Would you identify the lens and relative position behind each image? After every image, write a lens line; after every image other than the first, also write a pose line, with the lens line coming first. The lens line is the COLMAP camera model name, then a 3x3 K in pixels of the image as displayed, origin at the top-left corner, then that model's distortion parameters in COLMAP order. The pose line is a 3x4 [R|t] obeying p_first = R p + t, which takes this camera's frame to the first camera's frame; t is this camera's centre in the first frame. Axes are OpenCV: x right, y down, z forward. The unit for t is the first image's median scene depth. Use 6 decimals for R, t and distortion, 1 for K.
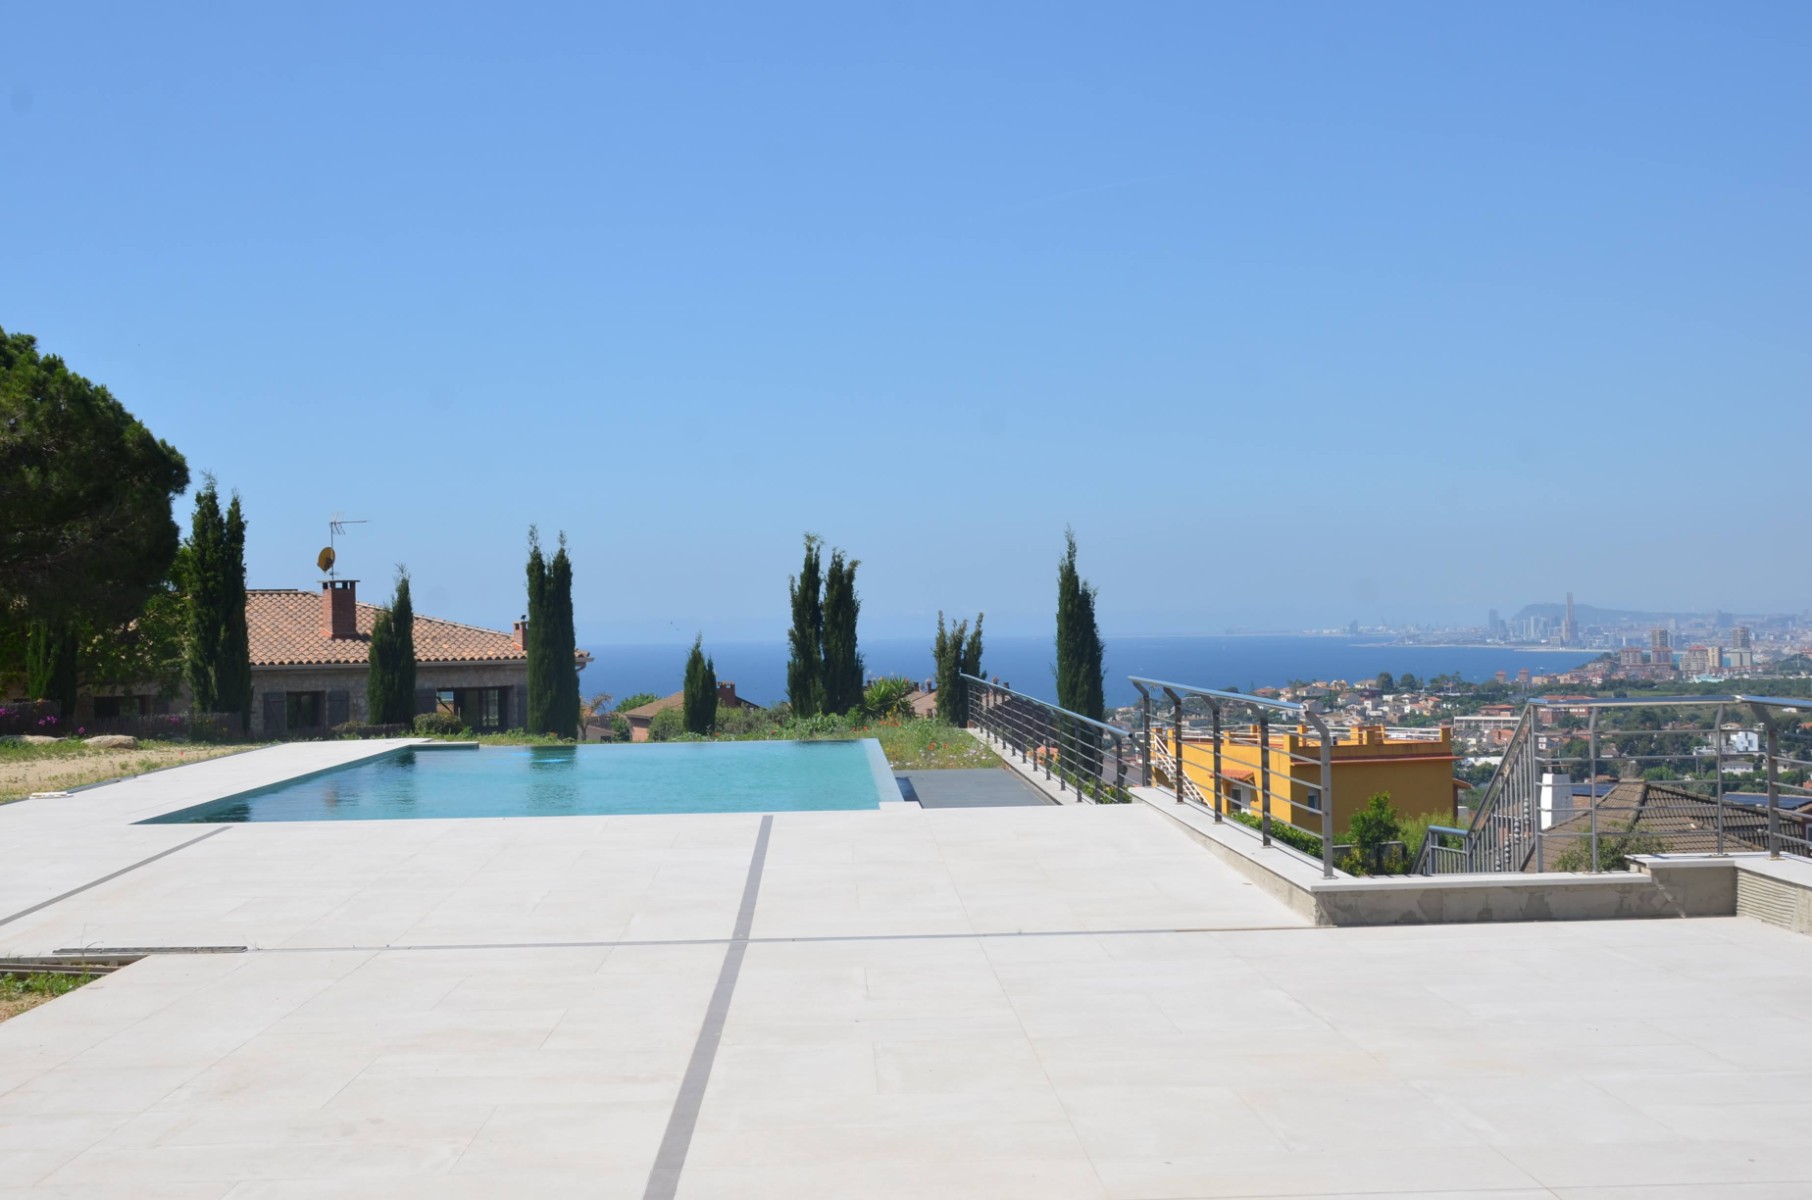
lens RADIAL K [[2625.2, 0, 906.0], [0, 2625.2, 600.0], [0, 0, 1]] dist [-0.025611, 0.116433]
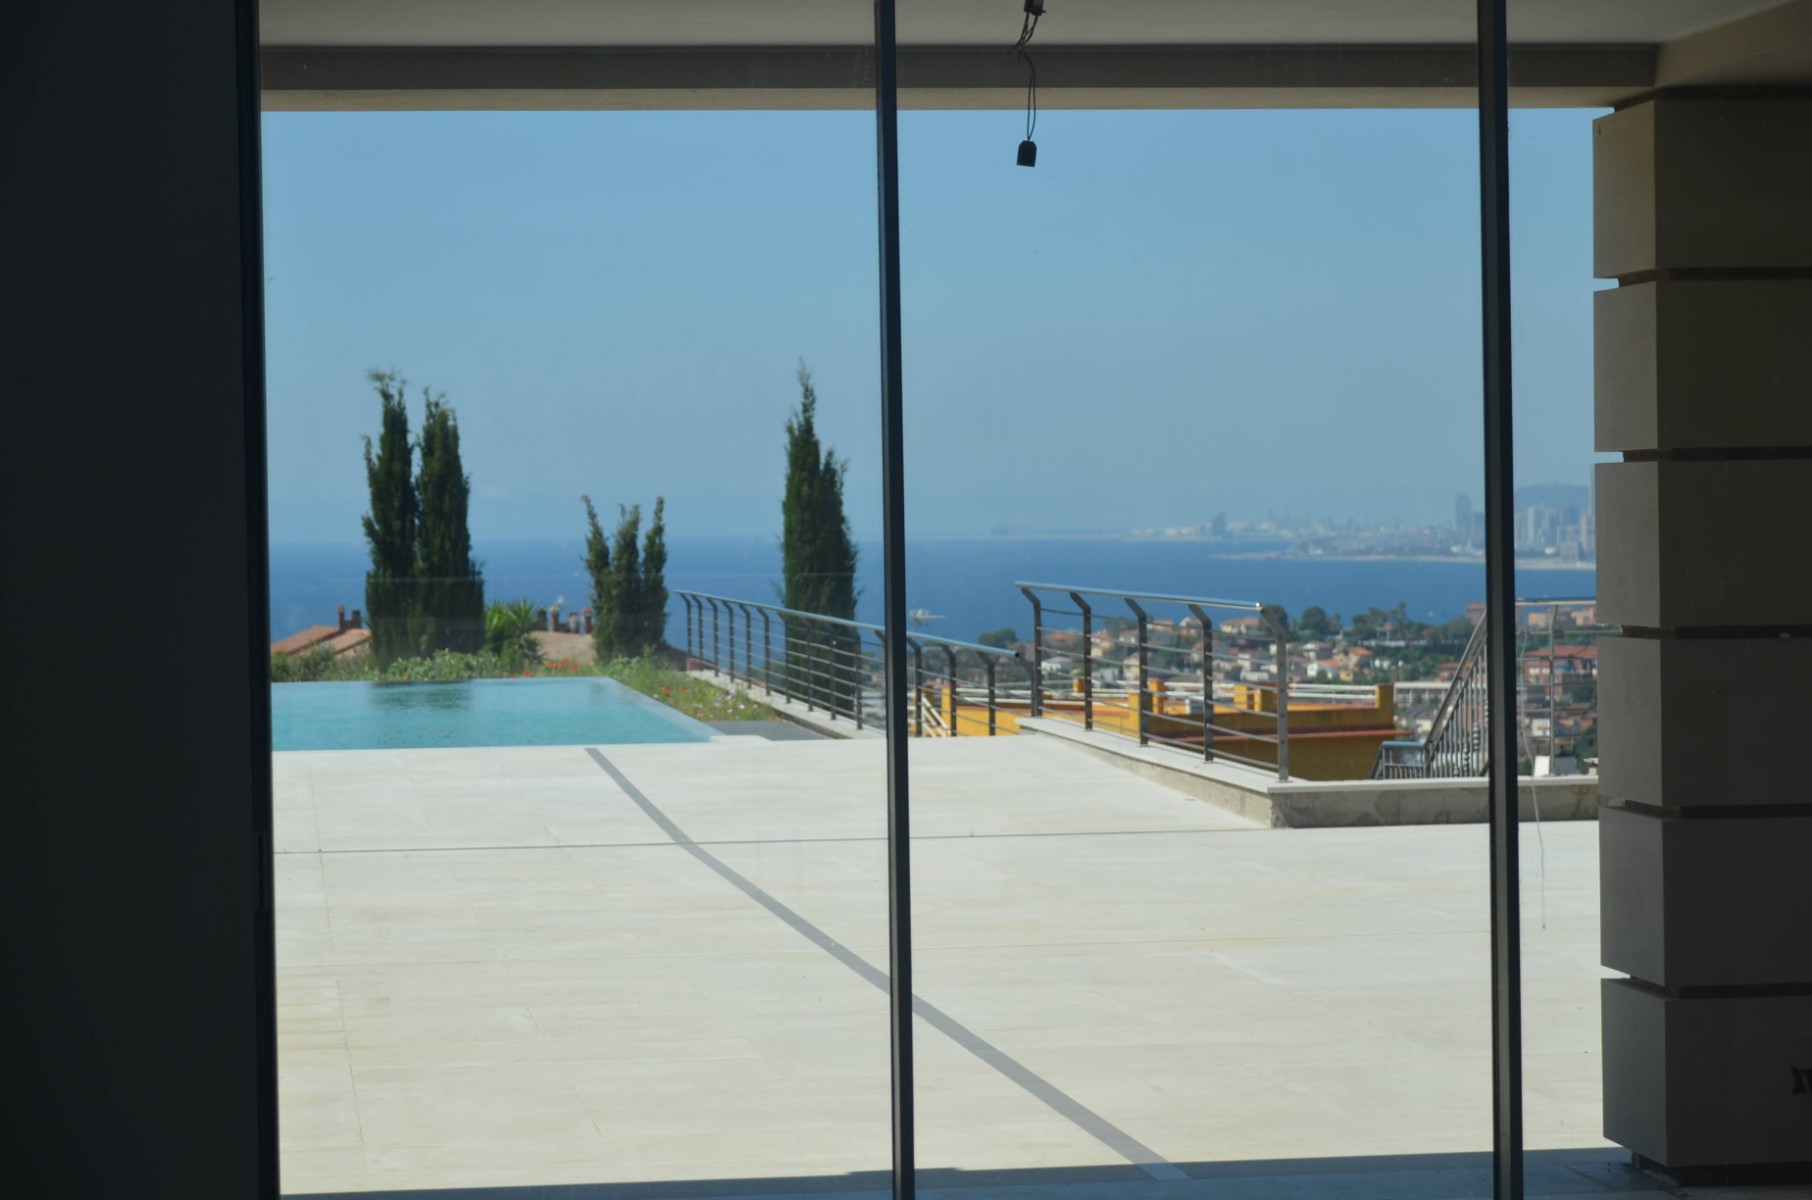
lens RADIAL K [[5053.2, 0, 906.0], [0, 5053.2, 600.0], [0, 0, 1]] dist [-0.009820, -0.921438]
pose [[0.993931, 0.003279, 0.109959, -0.045080], [-0.006121, 0.999656, 0.025522, -0.001929], [-0.109837, -0.026041, 0.993608, -0.206239]]
